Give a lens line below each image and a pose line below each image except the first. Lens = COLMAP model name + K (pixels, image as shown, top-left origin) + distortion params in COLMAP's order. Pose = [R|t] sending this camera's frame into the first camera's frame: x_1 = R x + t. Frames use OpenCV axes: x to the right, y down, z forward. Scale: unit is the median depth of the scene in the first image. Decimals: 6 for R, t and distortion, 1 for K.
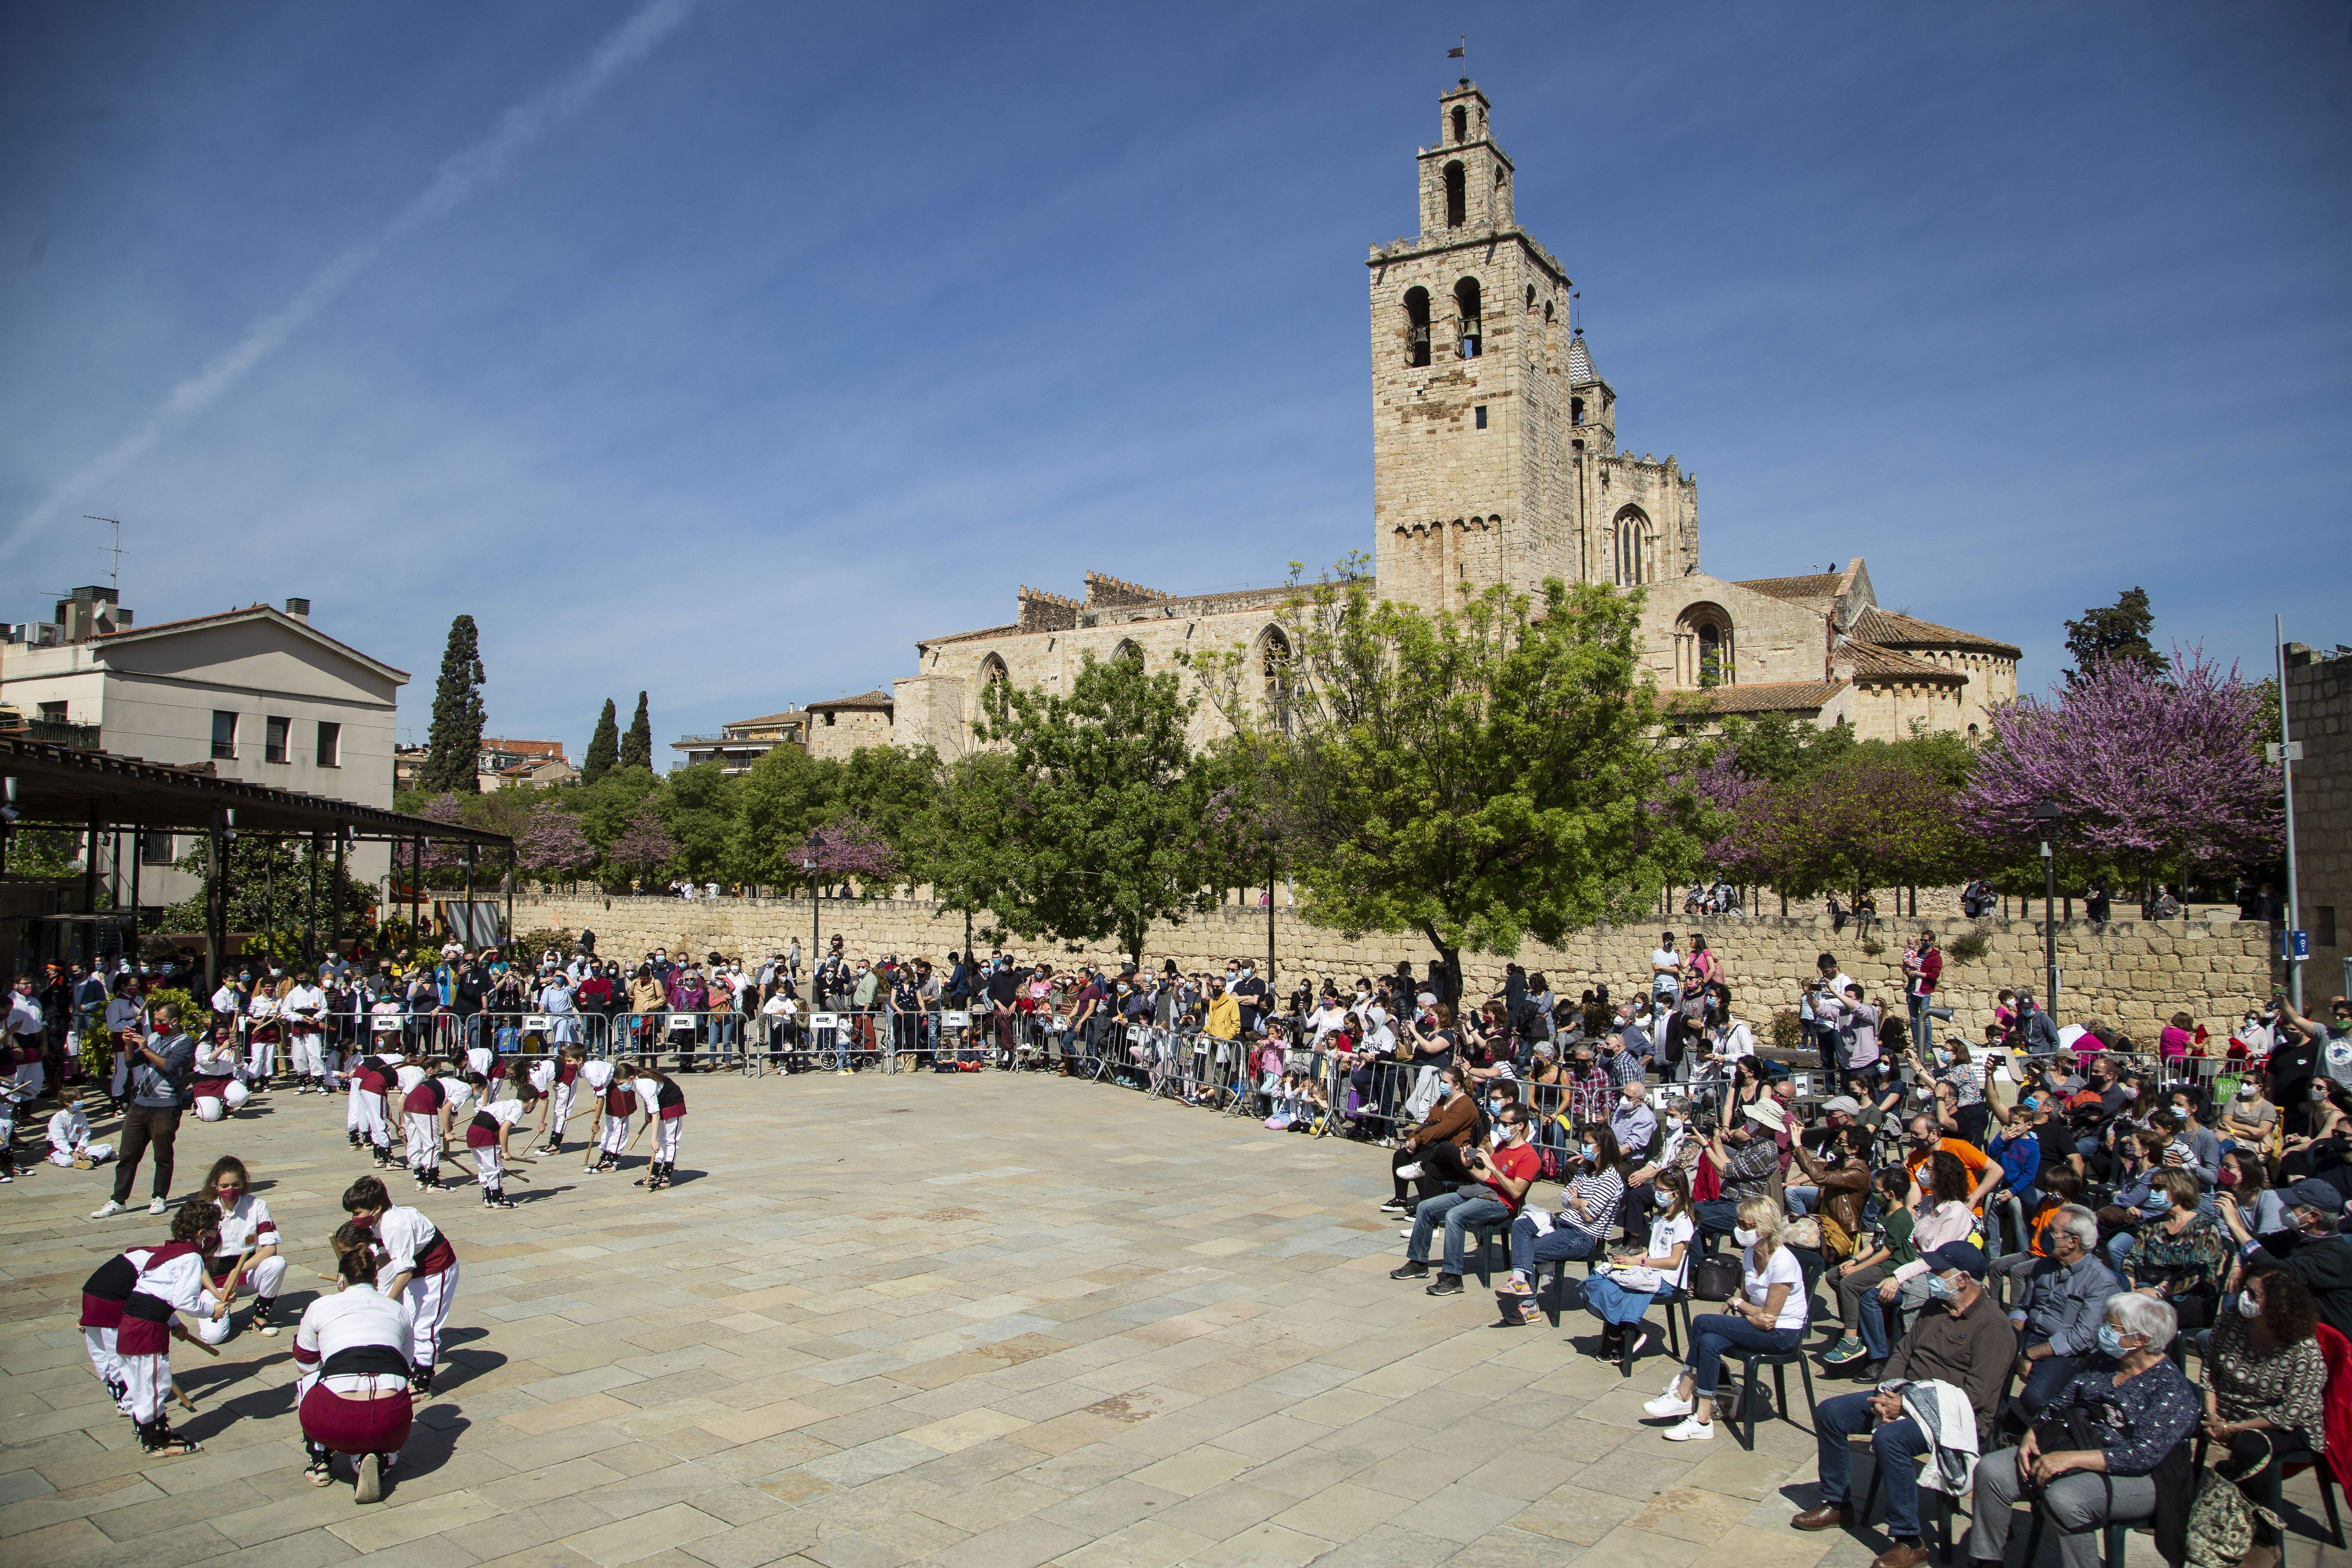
lens RADIAL K [[1595.4, 0, 1176.0], [0, 1595.4, 784.0], [0, 0, 1]] dist [-0.139960, 0.091301]
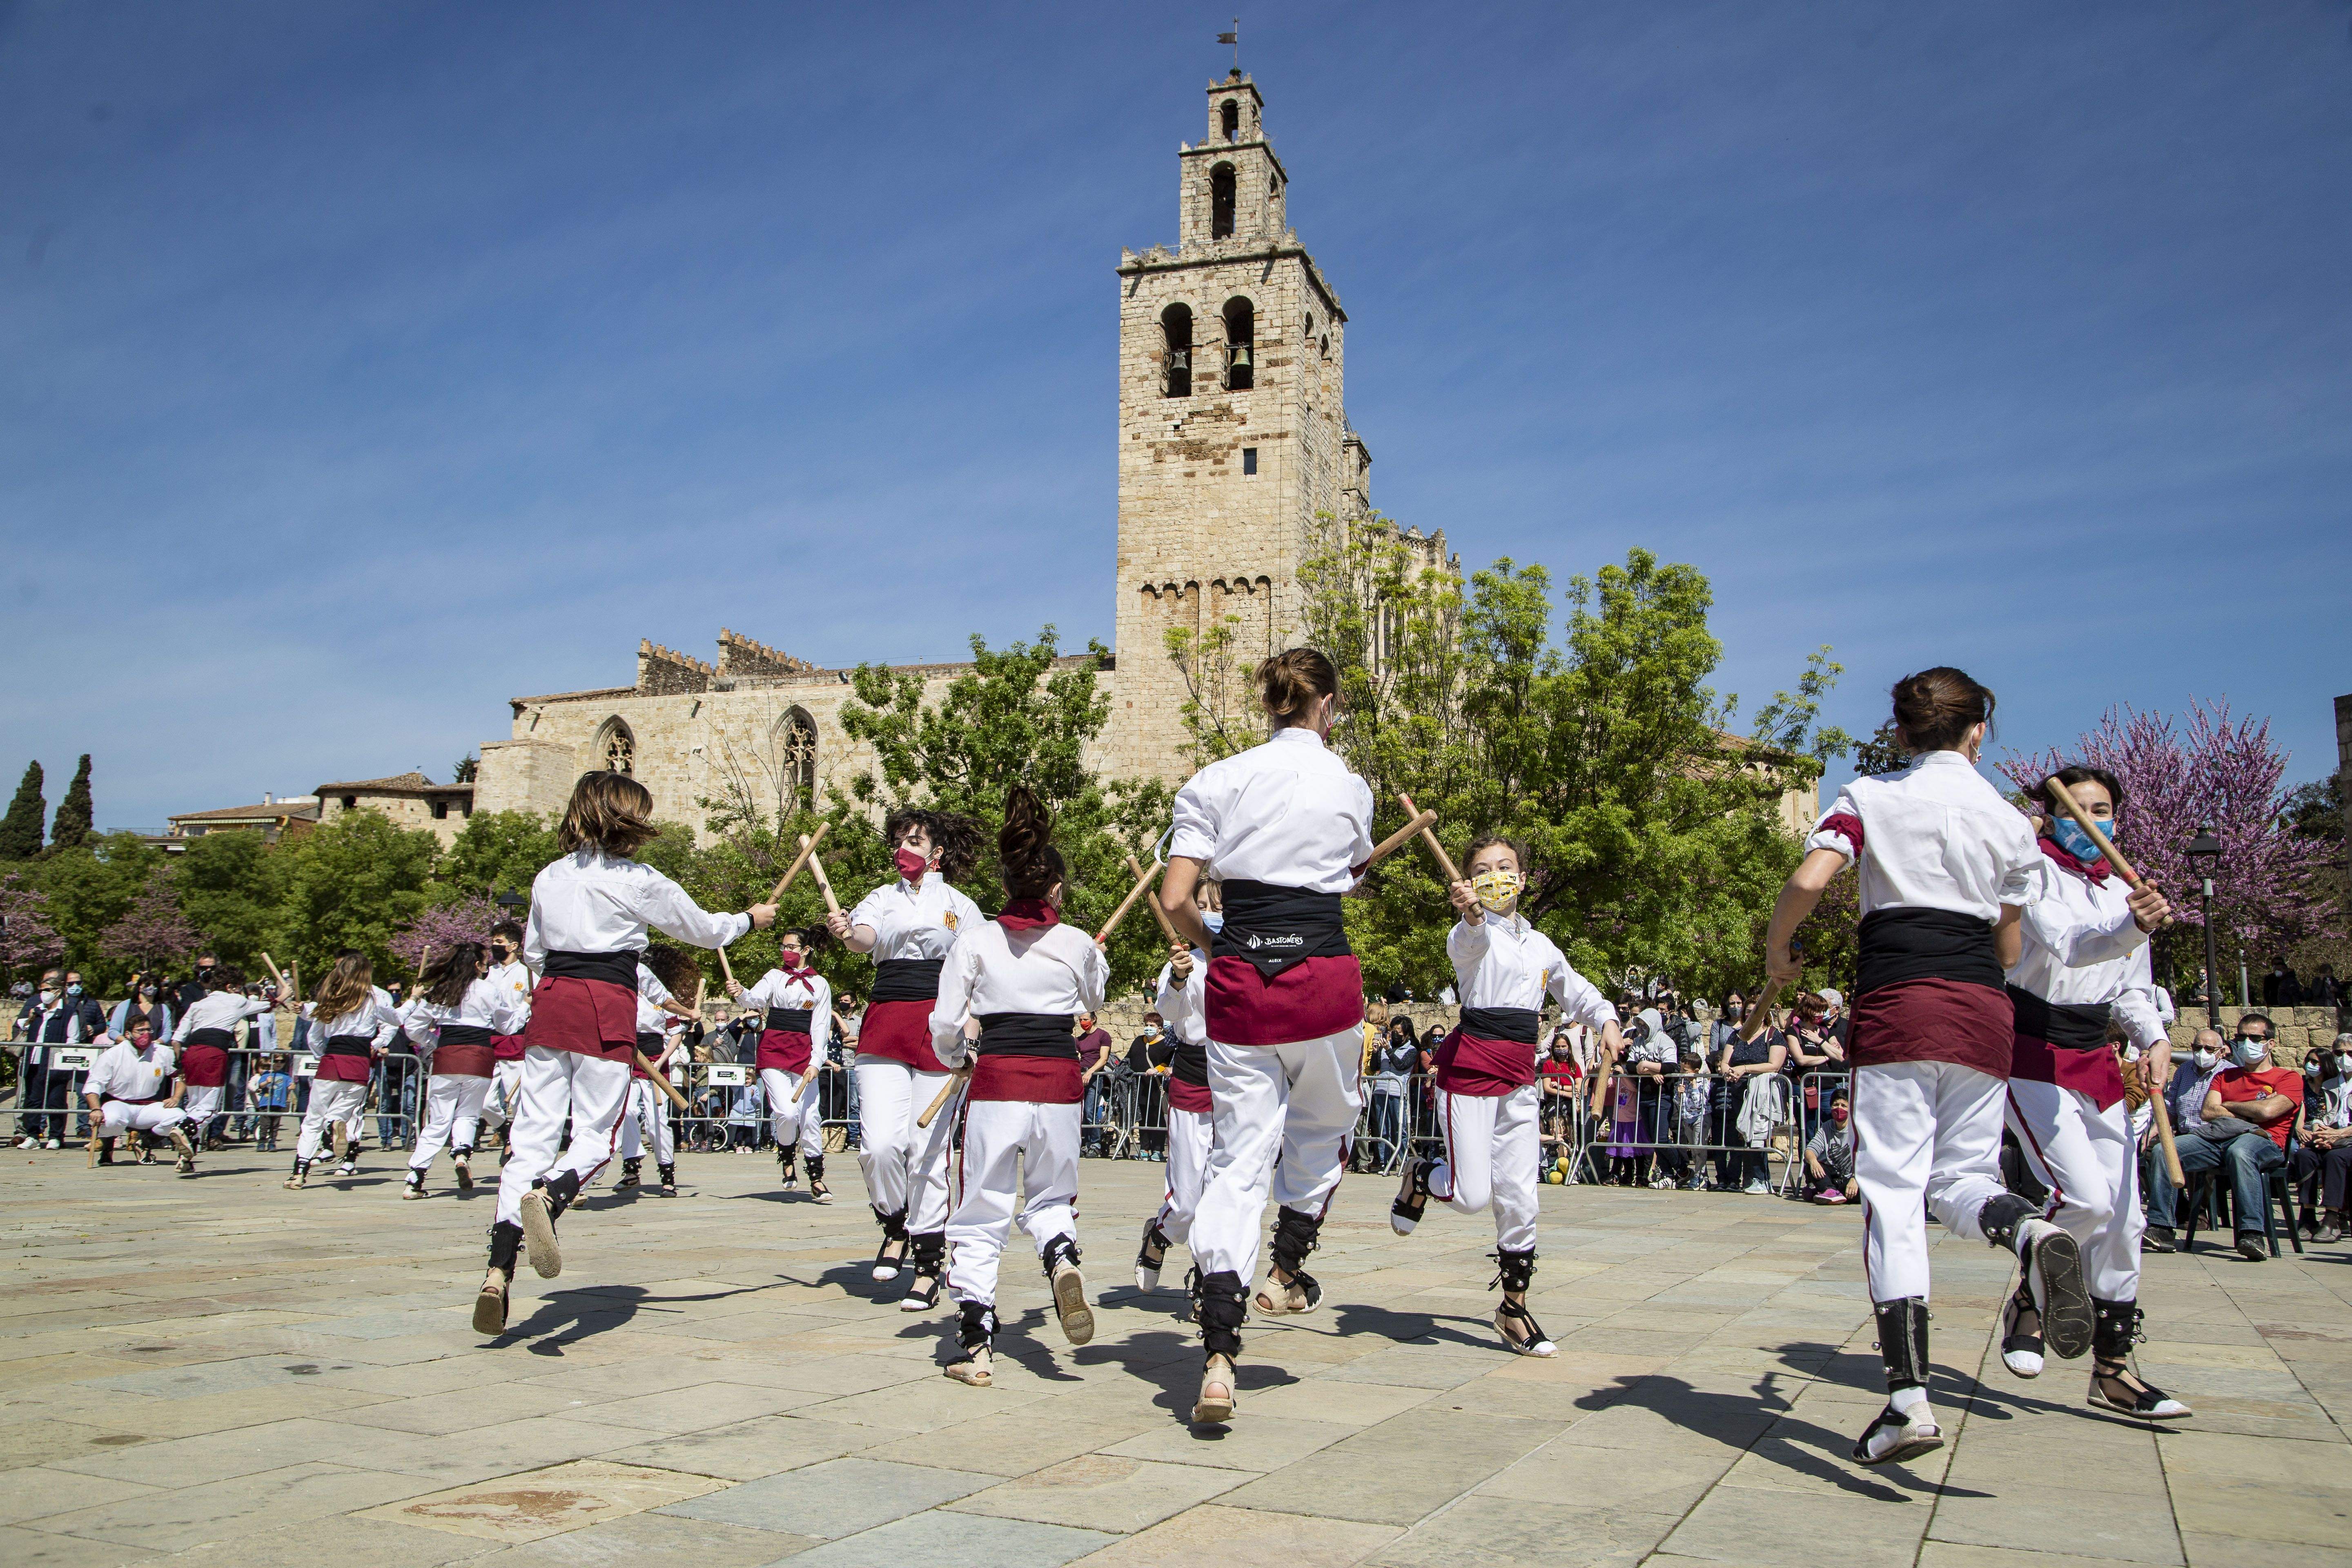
lens RADIAL K [[1895.1, 0, 1176.0], [0, 1895.1, 784.0], [0, 0, 1]] dist [-0.074973, 0.070804]
pose [[0.971192, 0.046389, 0.233740, -0.072693], [-0.027072, 0.995997, -0.085184, 0.027035], [-0.236756, 0.076402, 0.968560, 0.038260]]
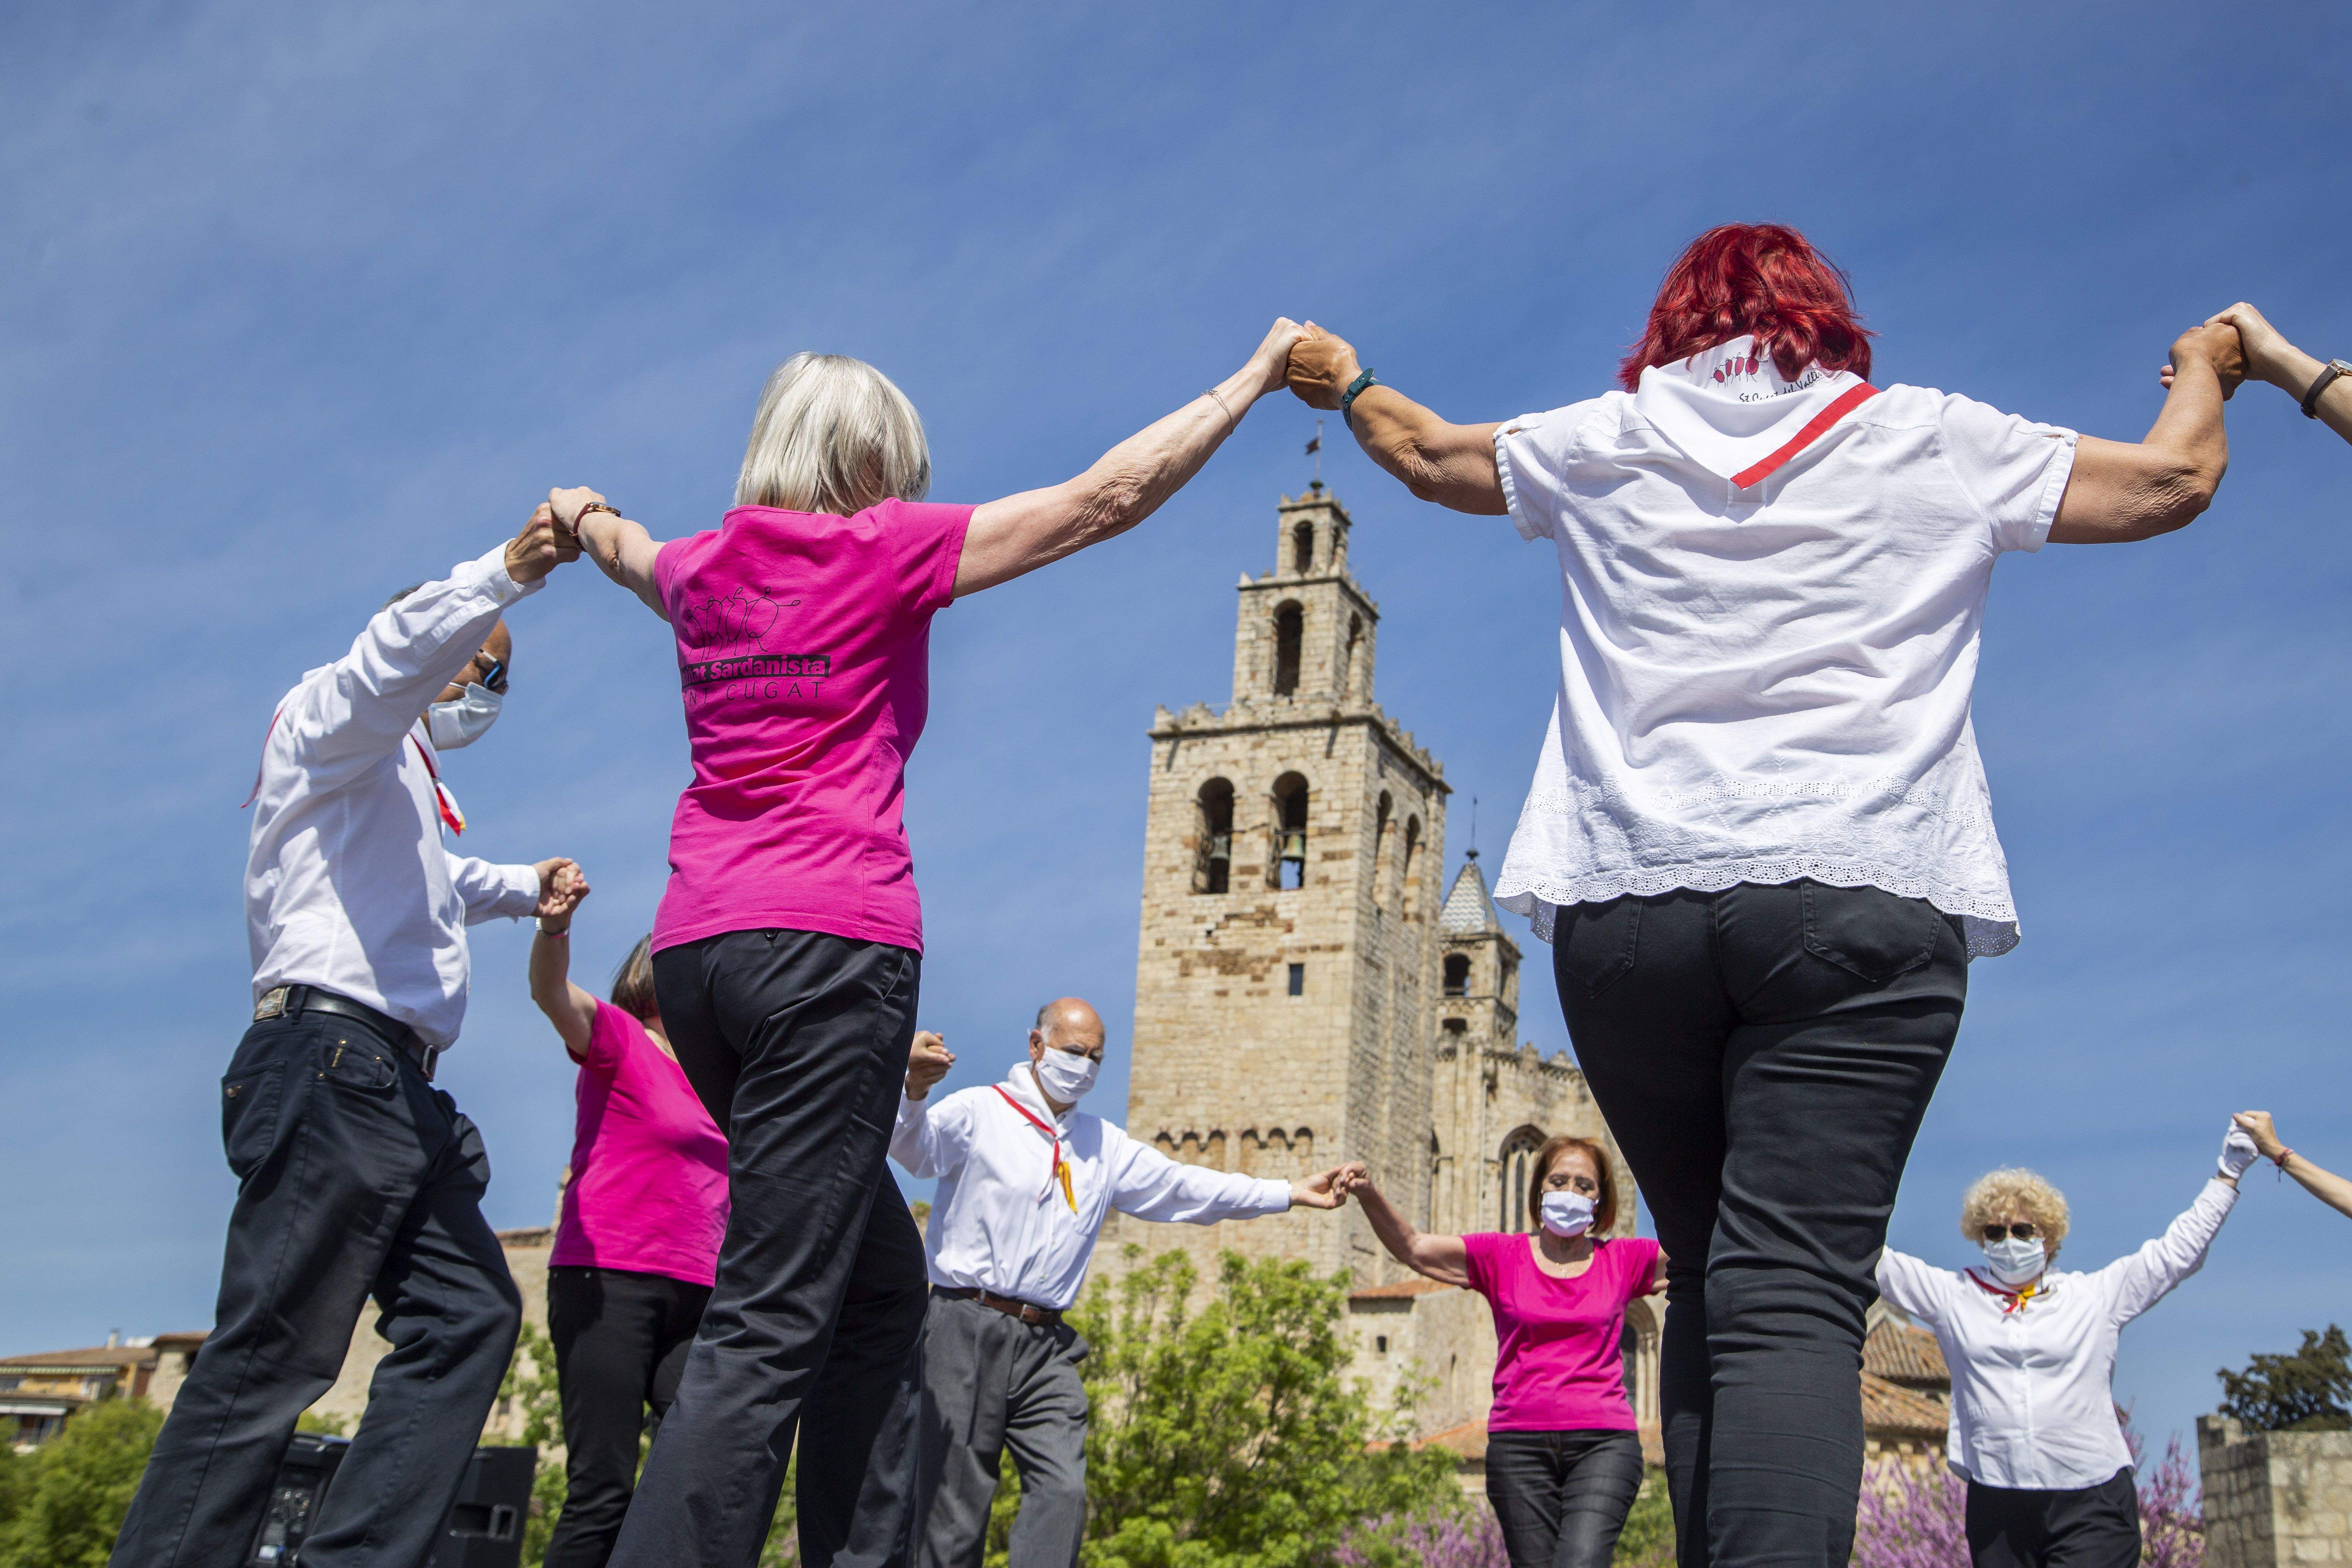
lens RADIAL K [[2793.3, 0, 1176.0], [0, 2793.3, 784.0], [0, 0, 1]] dist [0.082561, 0.058674]
pose [[0.989064, 0.106508, 0.102017, 0.013153], [-0.075794, 0.960459, -0.267906, 0.009292], [-0.126518, 0.257244, 0.958029, -0.147969]]
